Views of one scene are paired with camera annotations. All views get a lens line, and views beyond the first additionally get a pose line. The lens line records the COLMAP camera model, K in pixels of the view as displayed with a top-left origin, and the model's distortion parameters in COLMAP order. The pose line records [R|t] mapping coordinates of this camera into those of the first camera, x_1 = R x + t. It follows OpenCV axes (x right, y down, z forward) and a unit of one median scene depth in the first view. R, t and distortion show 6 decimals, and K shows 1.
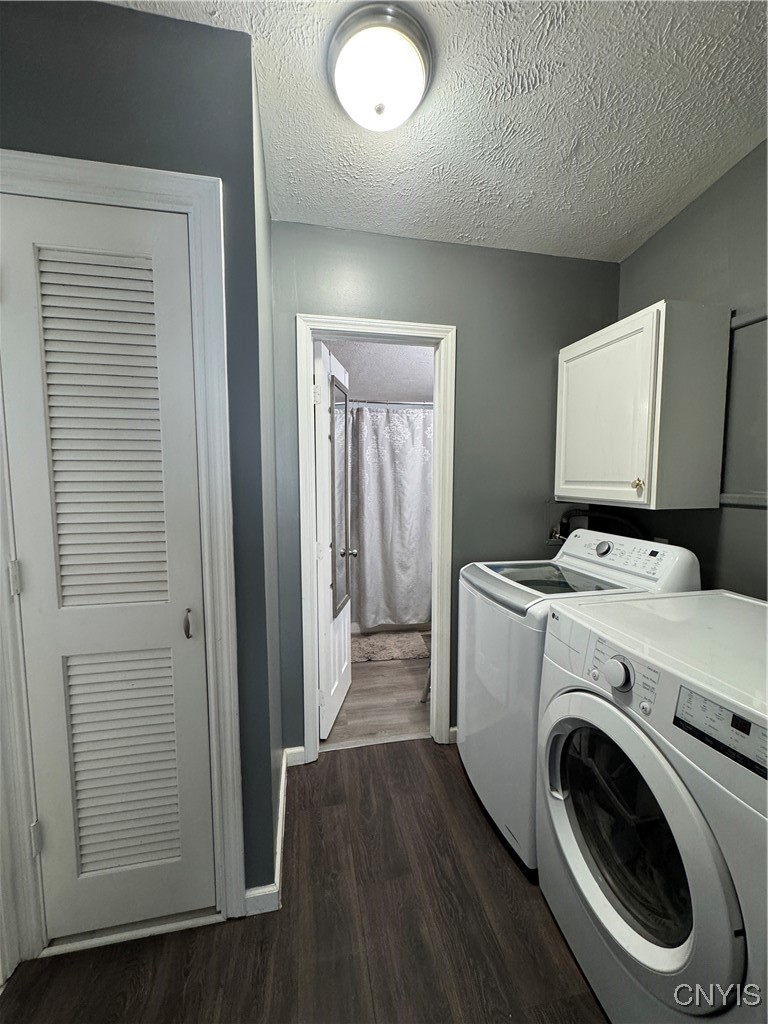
lens RADIAL K [[407.1, 0, 383.5], [0, 407.1, 511.4], [0, 0, 1]] dist [-0.003787, 0.000773]
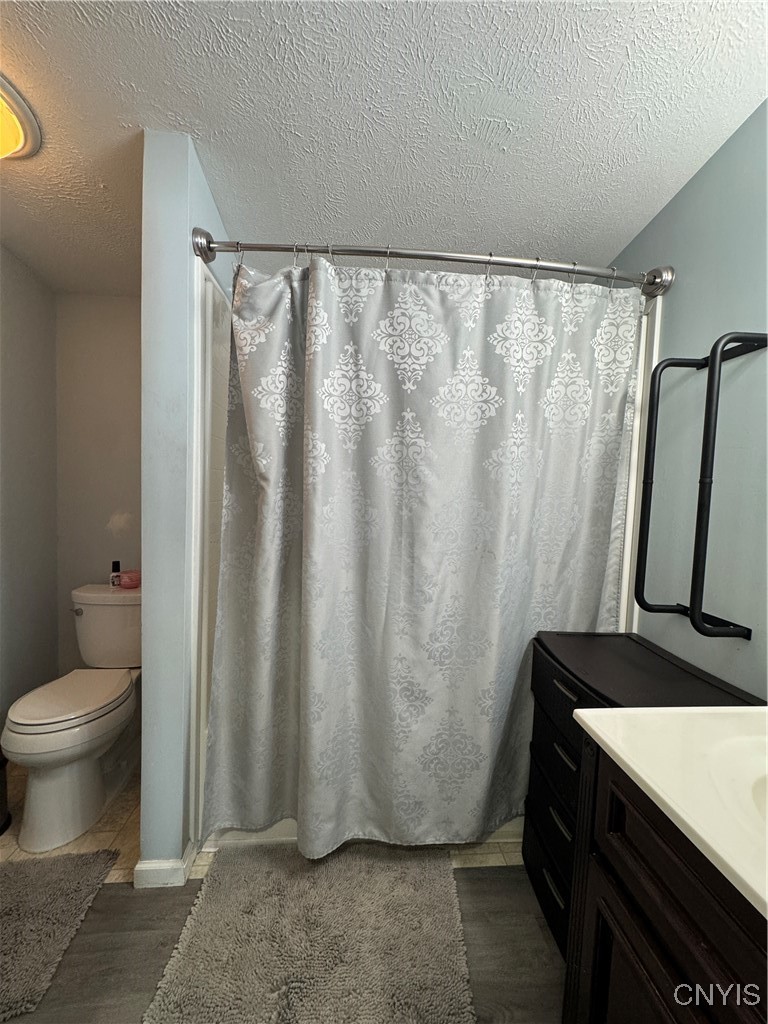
lens RADIAL K [[407.1, 0, 382.8], [0, 407.1, 510.0], [0, 0, 1]] dist [-0.003787, 0.000773]
pose [[0.992617, 0.042864, -0.113461, 0.055681], [-0.045710, 0.998699, -0.022604, -0.027264], [0.112344, 0.027623, 0.993285, 0.632331]]
